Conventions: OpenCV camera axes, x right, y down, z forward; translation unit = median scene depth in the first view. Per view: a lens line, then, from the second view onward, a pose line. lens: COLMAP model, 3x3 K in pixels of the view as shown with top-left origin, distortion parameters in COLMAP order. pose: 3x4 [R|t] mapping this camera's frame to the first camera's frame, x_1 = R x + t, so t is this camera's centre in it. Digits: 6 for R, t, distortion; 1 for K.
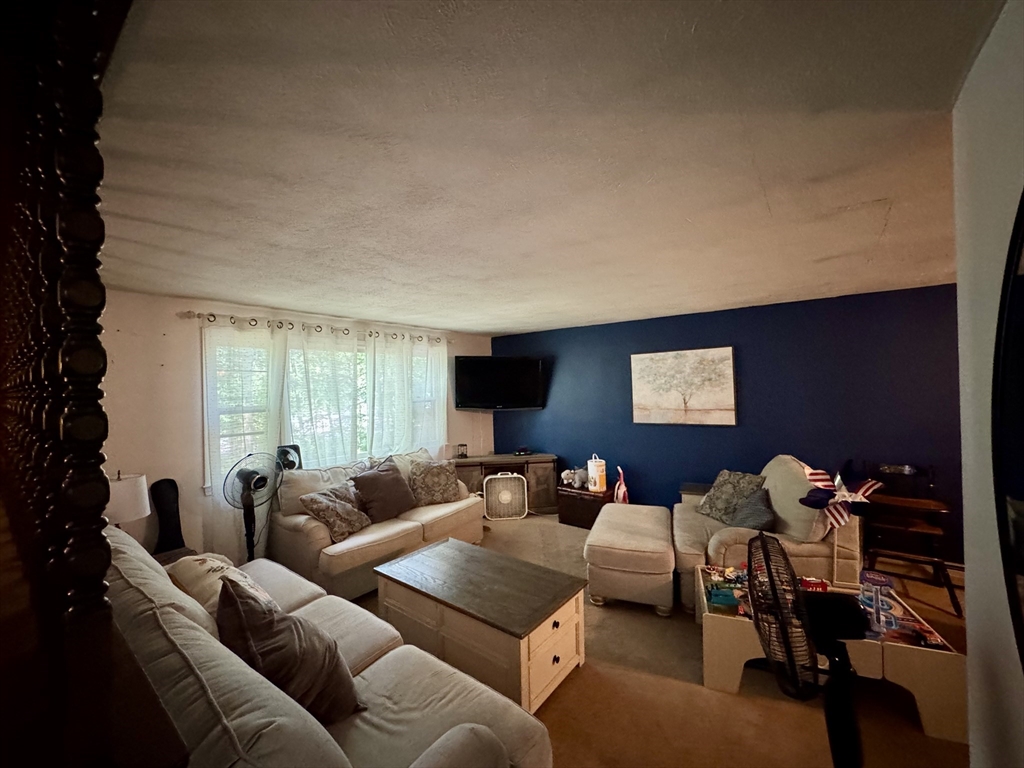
lens RADIAL K [[410.6, 0, 508.6], [0, 410.6, 386.0], [0, 0, 1]] dist [-0.001698, 0.000049]
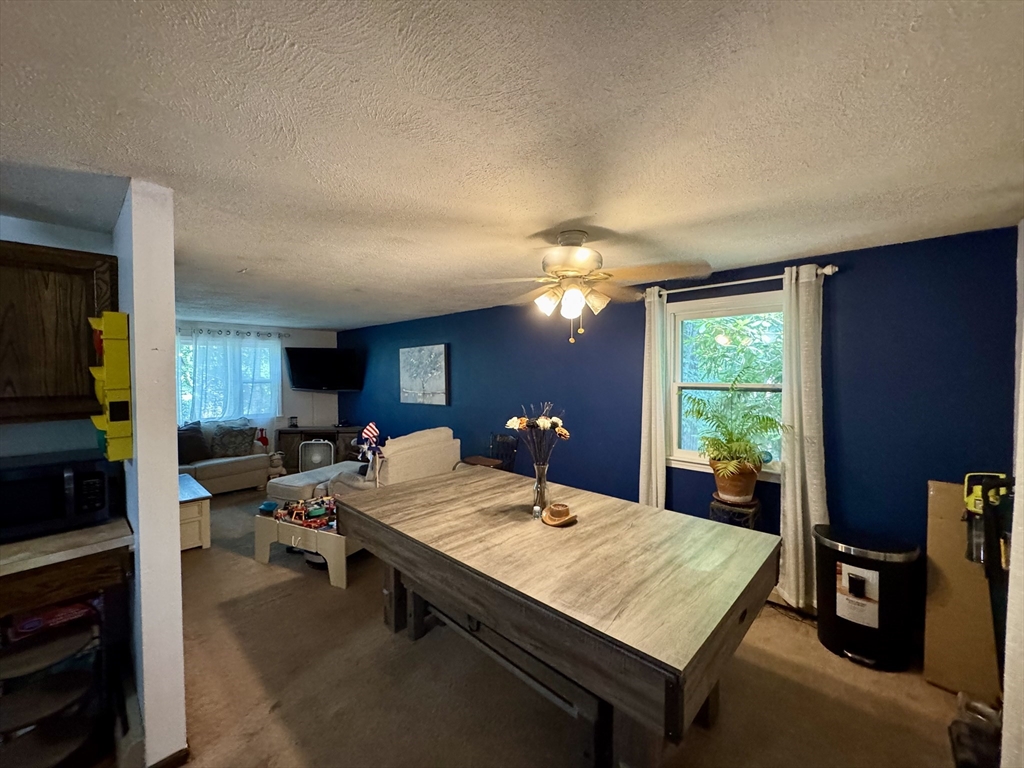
lens RADIAL K [[410.6, 0, 511.5], [0, 410.6, 385.7], [0, 0, 1]] dist [-0.001698, 0.000049]
pose [[0.995200, 0.021567, -0.095456, 0.767589], [-0.018419, 0.999261, 0.033747, -0.011320], [0.096113, -0.031827, 0.994861, -0.227092]]
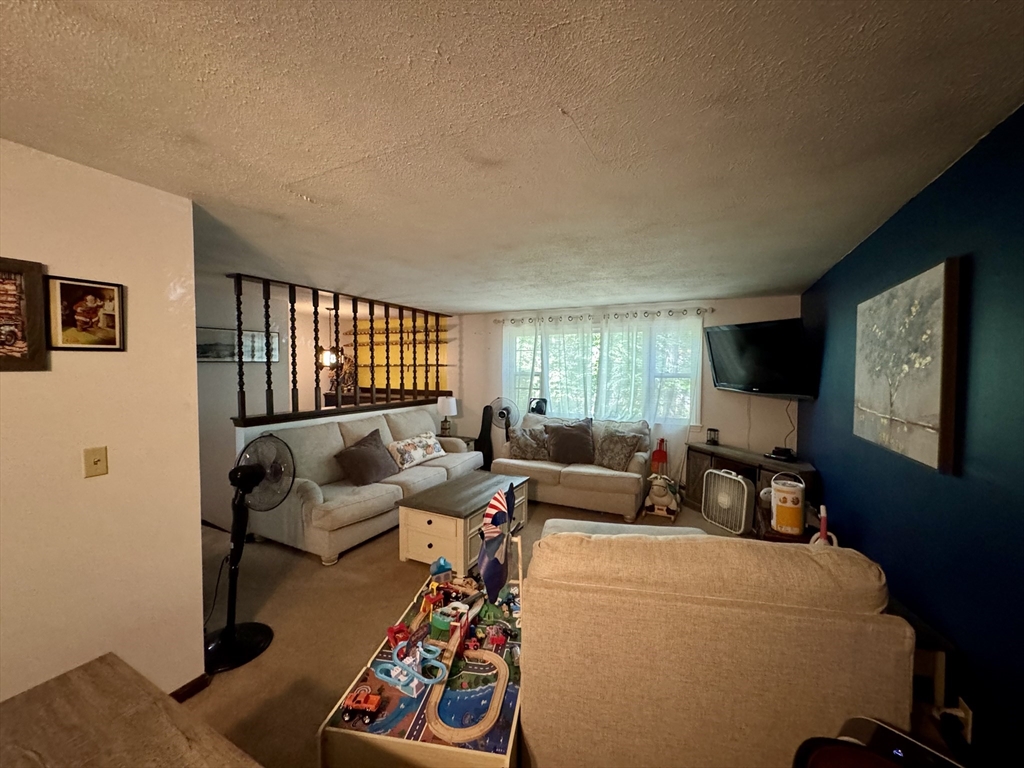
lens RADIAL K [[410.6, 0, 512.4], [0, 410.6, 380.5], [0, 0, 1]] dist [-0.001698, 0.000049]
pose [[0.190632, 0.055358, -0.980099, 0.735912], [-0.012091, 0.998465, 0.054044, -0.002422], [0.981587, 0.001548, 0.191009, 0.471192]]
